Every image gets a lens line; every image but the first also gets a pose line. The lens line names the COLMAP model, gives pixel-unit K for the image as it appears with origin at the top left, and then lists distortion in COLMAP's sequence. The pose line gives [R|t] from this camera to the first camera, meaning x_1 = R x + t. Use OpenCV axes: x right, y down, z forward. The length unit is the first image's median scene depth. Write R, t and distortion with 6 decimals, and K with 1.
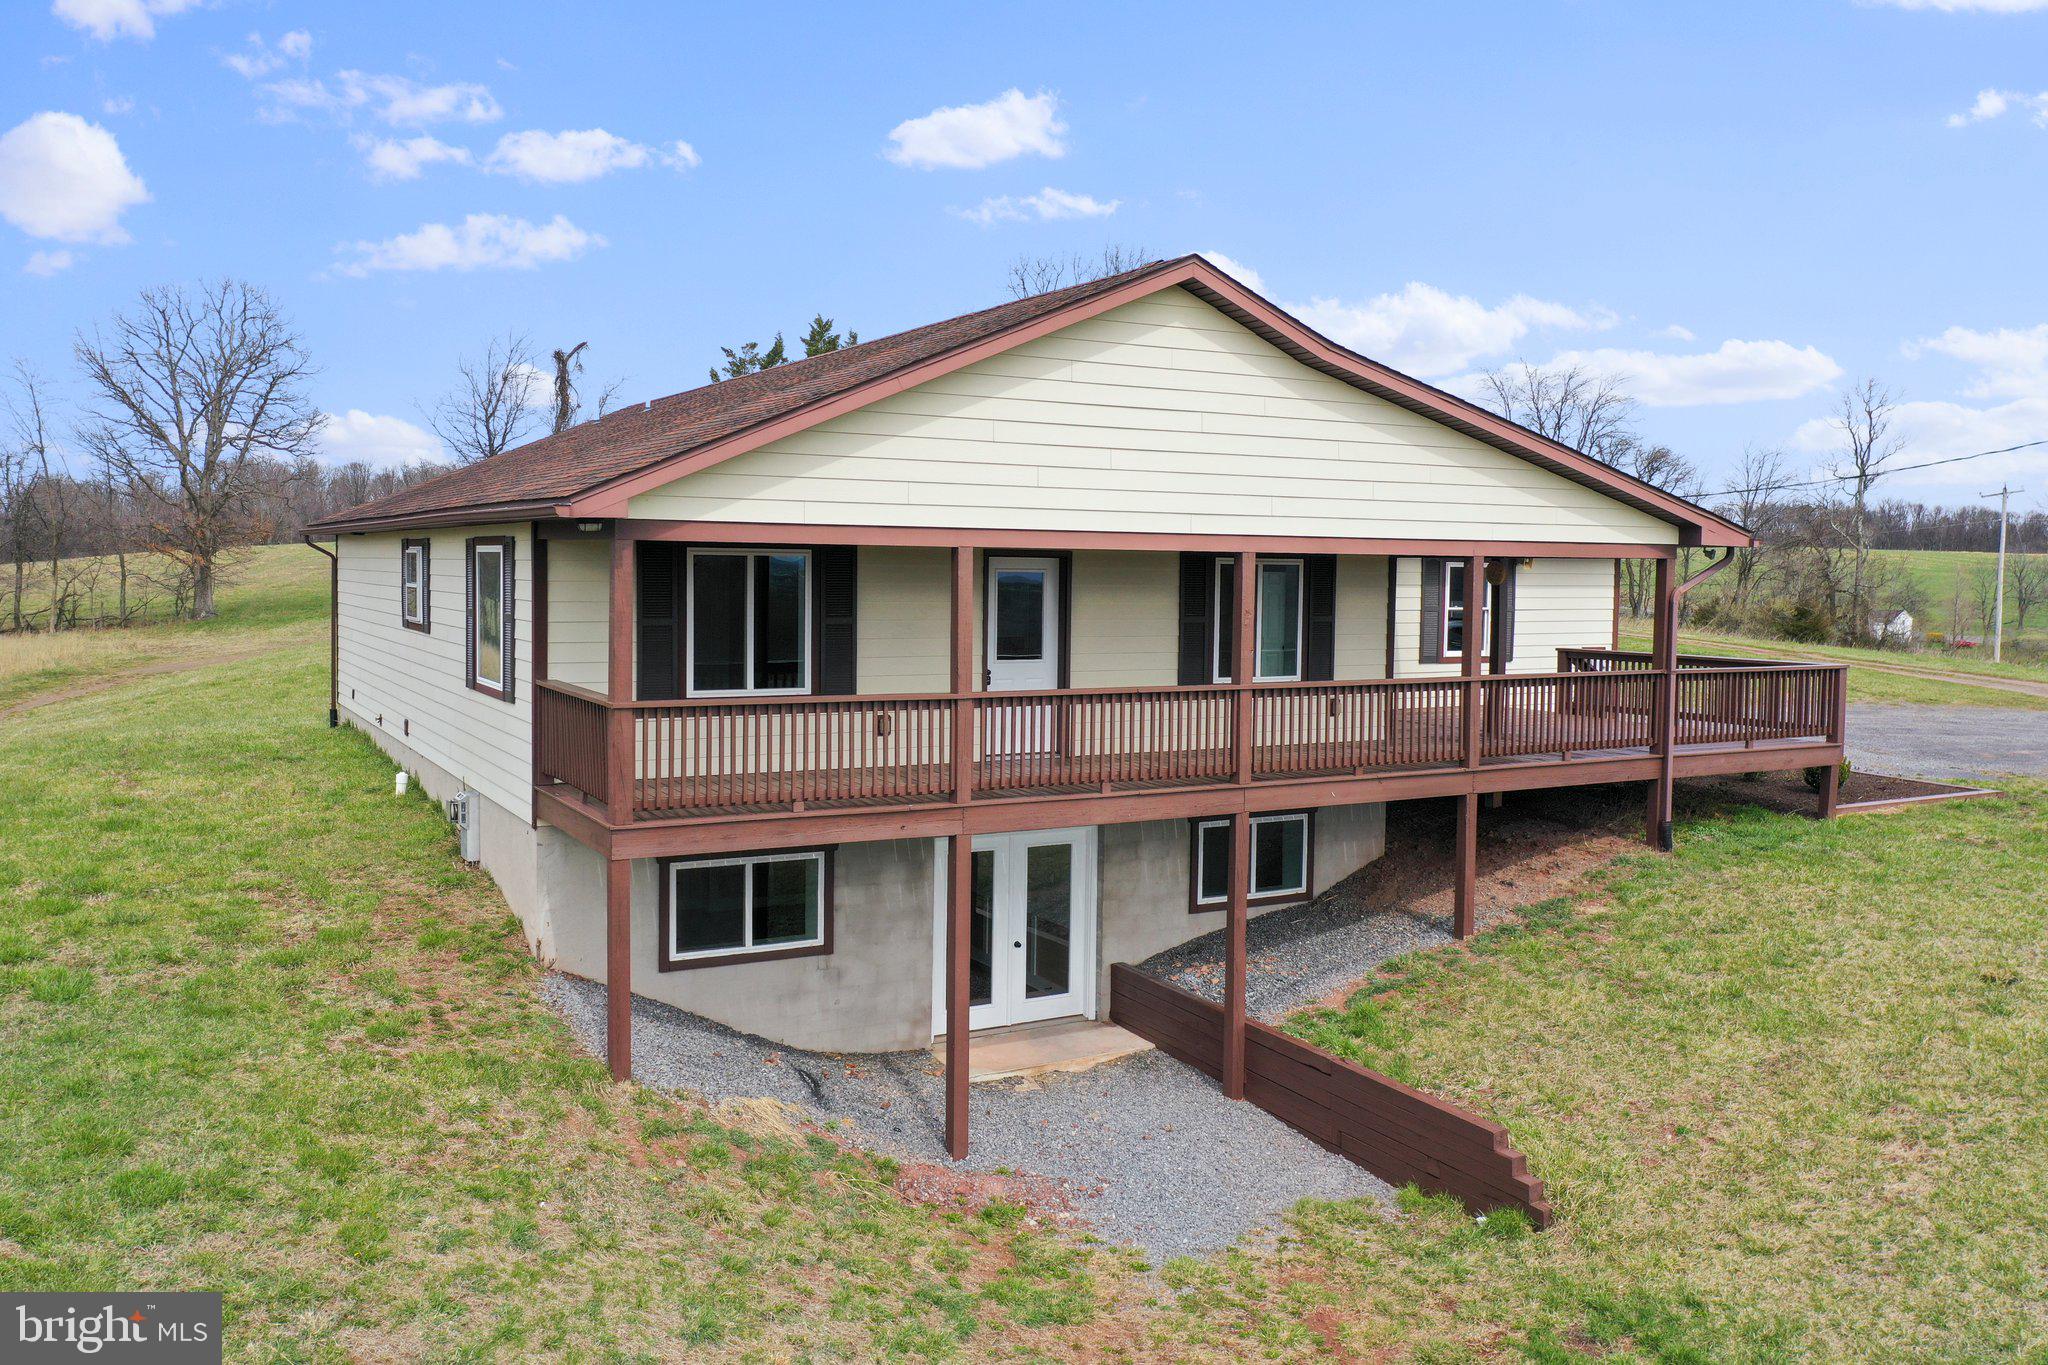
lens RADIAL K [[1617.8, 0, 1018.2], [0, 1617.8, 662.2], [0, 0, 1]] dist [-0.003270, -0.000013]
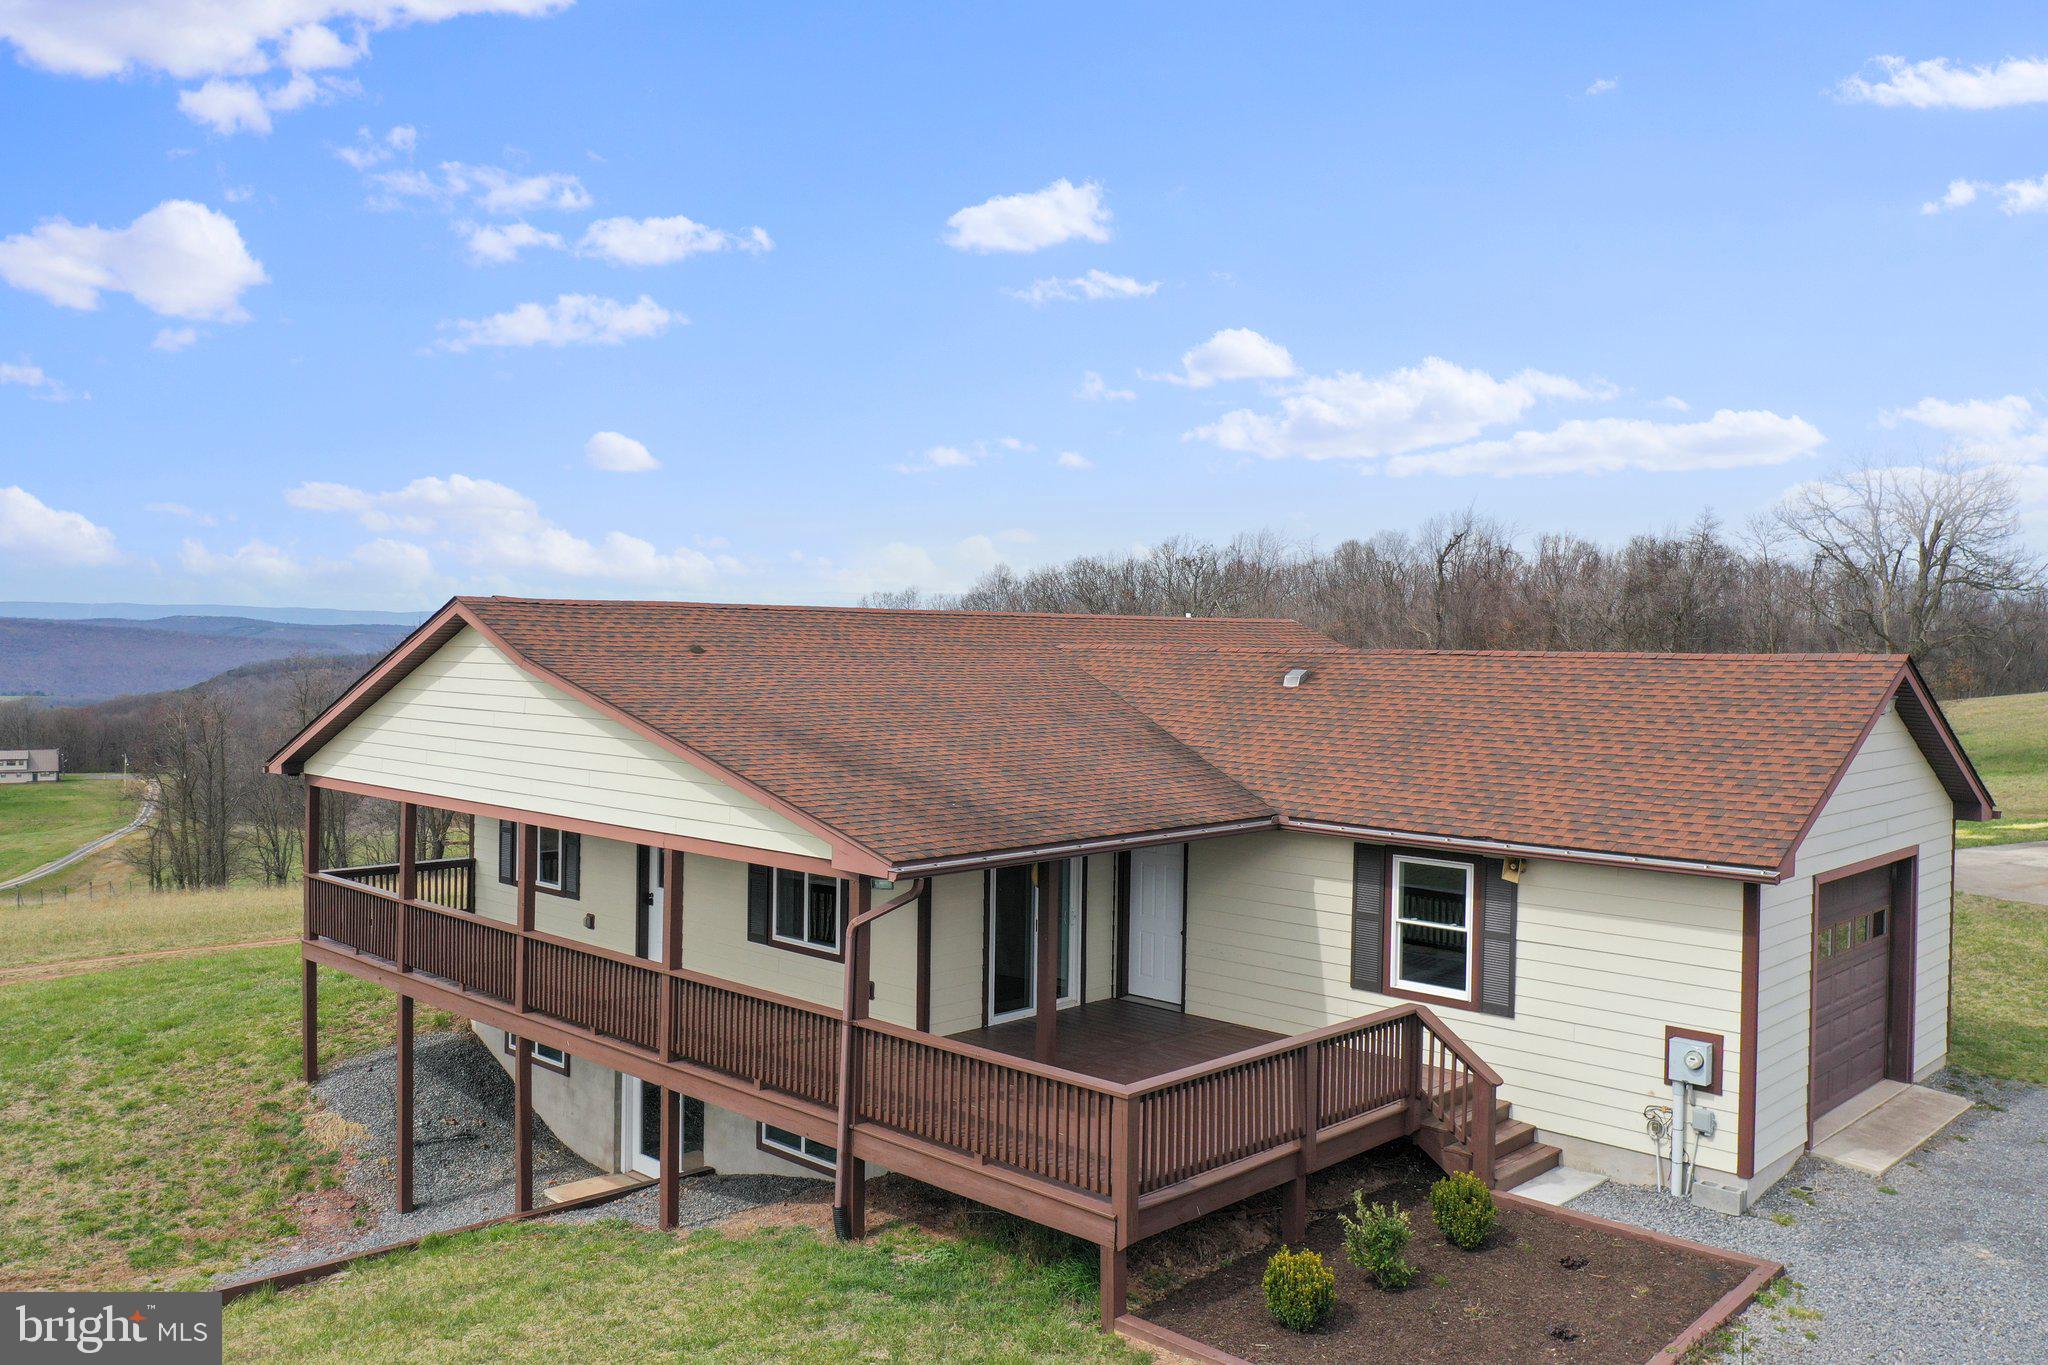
lens RADIAL K [[1625.2, 0, 1015.9], [0, 1625.2, 672.5], [0, 0, 1]] dist [-0.006352, -0.000644]
pose [[0.286110, 0.010373, -0.958141, 1.317492], [-0.067197, 0.997697, -0.009264, -0.180858], [0.955838, 0.067035, 0.286148, 0.920942]]
